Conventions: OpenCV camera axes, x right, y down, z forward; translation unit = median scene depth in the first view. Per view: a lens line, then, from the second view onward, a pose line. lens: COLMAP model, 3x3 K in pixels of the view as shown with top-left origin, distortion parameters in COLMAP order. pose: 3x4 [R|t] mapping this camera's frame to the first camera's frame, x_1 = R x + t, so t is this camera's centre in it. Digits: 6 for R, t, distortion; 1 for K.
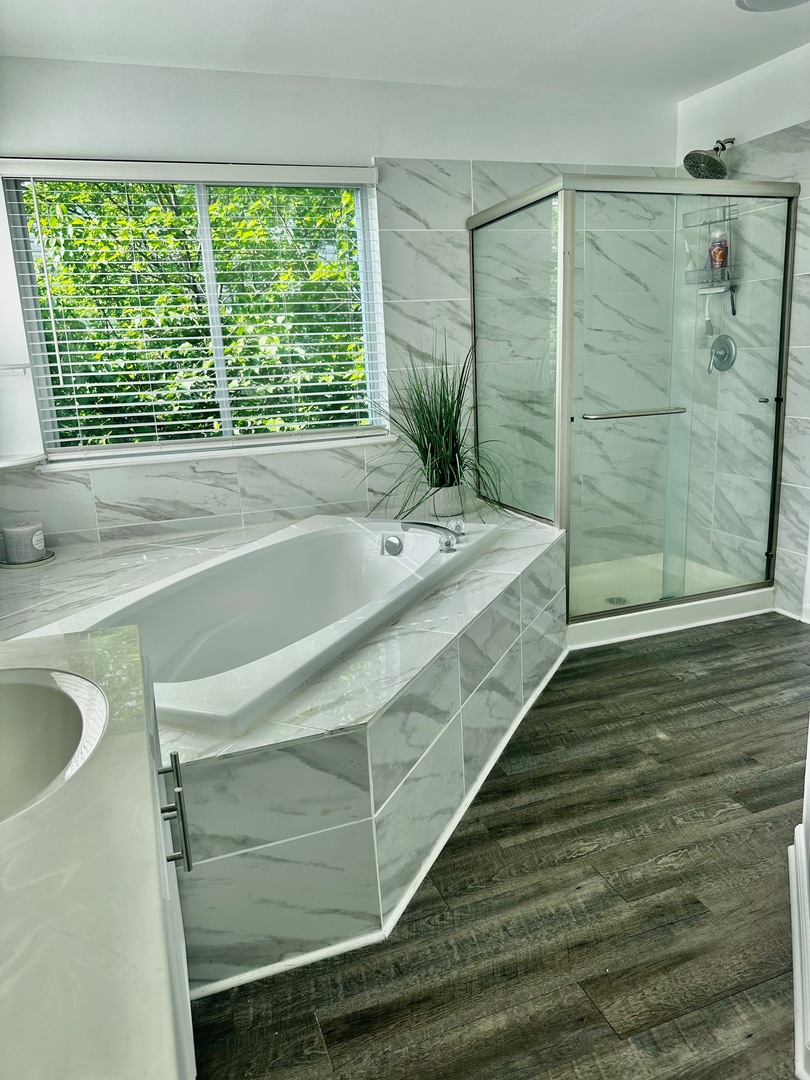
lens RADIAL K [[818.6, 0, 479.0], [0, 818.6, 536.5], [0, 0, 1]] dist [0.082859, -0.147681]
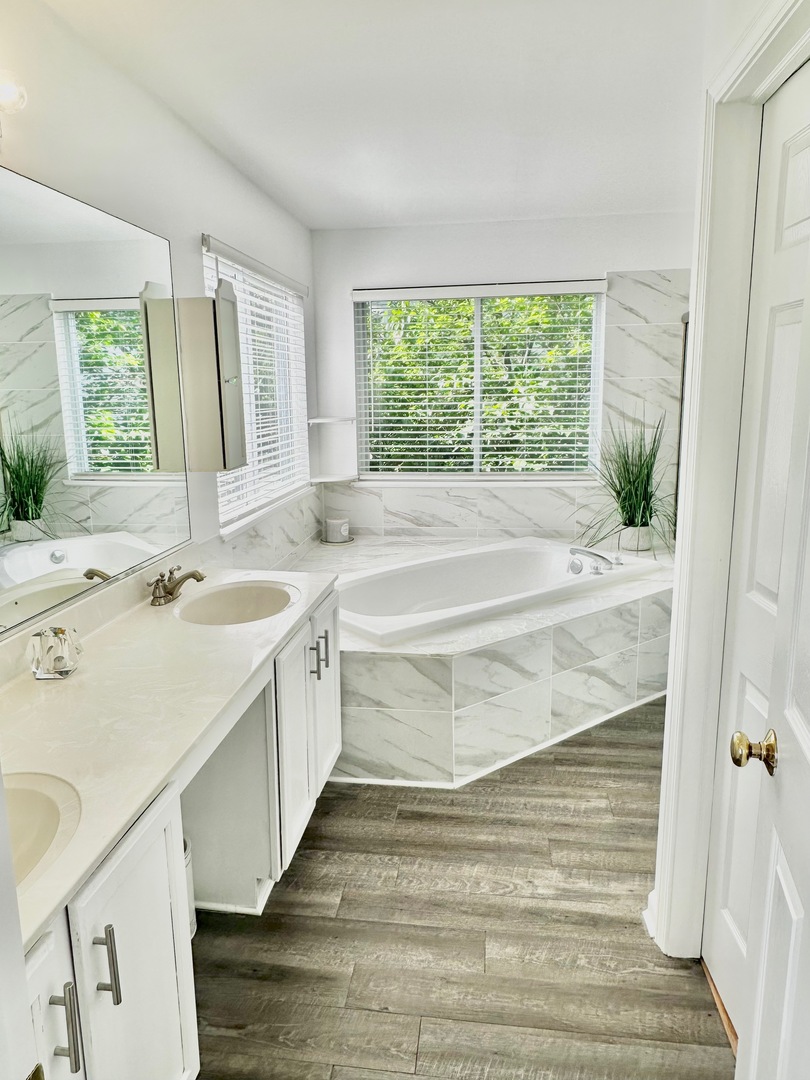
lens RADIAL K [[744.2, 0, 405.0], [0, 744.2, 540.0], [0, 0, 1]] dist [-0.005633, -0.001936]
pose [[0.882048, 0.125795, -0.454056, 0.206530], [-0.136030, 0.990652, 0.010205, -0.005495], [0.451095, 0.052764, 0.890915, -0.200233]]
